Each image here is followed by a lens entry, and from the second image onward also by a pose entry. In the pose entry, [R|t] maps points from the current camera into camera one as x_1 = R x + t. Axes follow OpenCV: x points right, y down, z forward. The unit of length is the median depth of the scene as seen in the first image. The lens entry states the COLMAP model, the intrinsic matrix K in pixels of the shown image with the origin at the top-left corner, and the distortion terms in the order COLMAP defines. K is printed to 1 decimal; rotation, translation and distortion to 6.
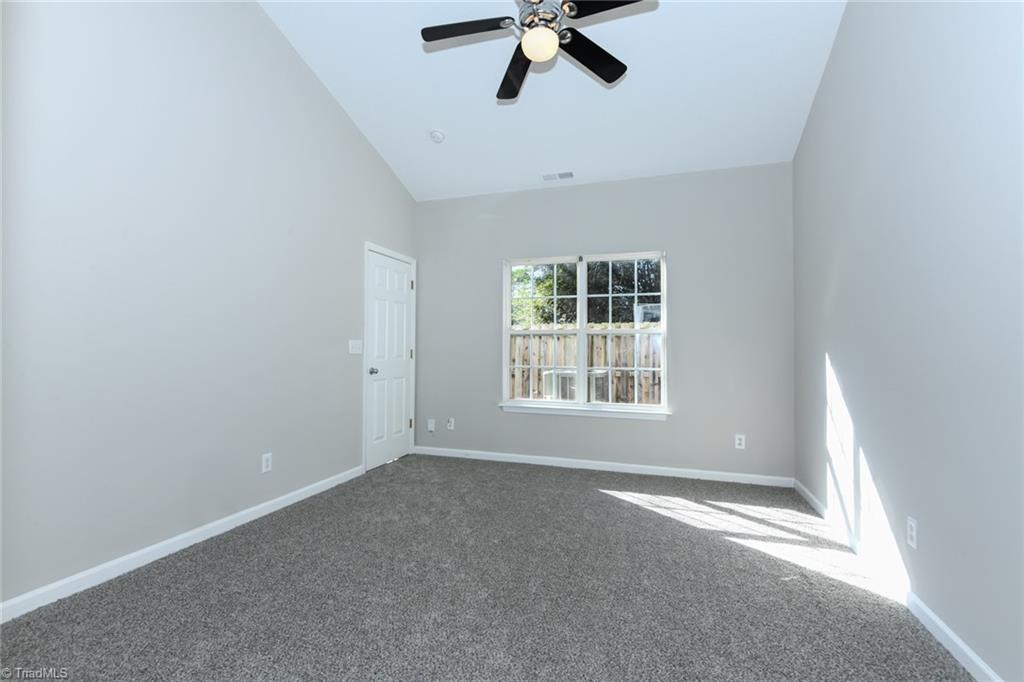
lens RADIAL K [[469.5, 0, 511.9], [0, 469.5, 340.9], [0, 0, 1]] dist [0.004044, 0.000569]
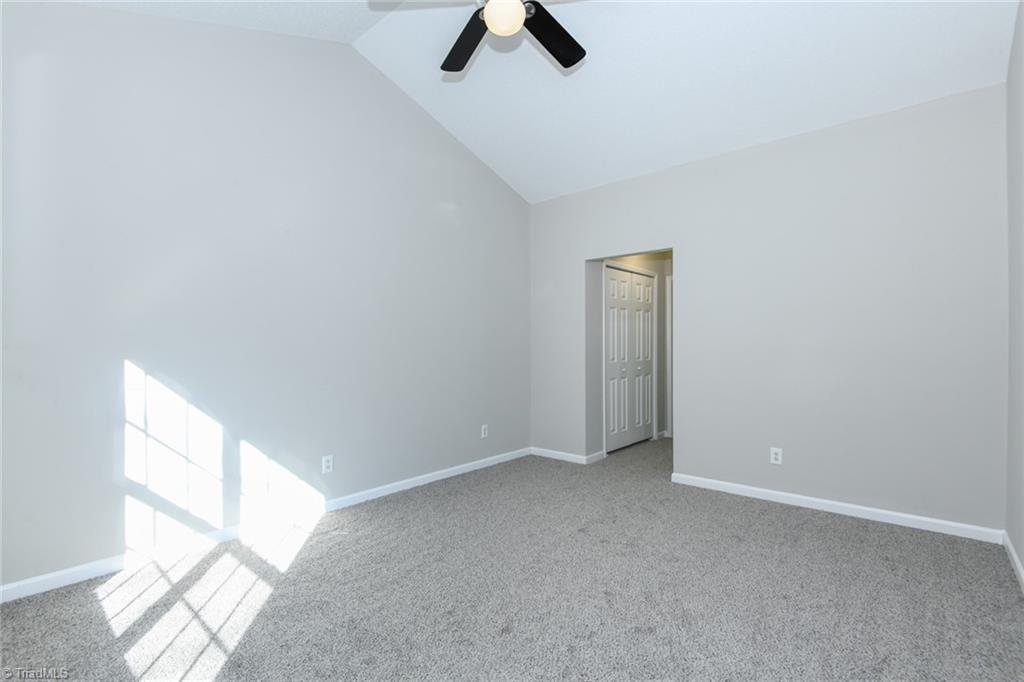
lens RADIAL K [[469.5, 0, 510.0], [0, 469.5, 345.3], [0, 0, 1]] dist [0.004044, 0.000569]
pose [[-0.918358, 0.000355, 0.395750, -0.260437], [-0.004169, 0.999935, -0.010570, 0.005010], [-0.395728, -0.011357, -0.918298, 1.533989]]
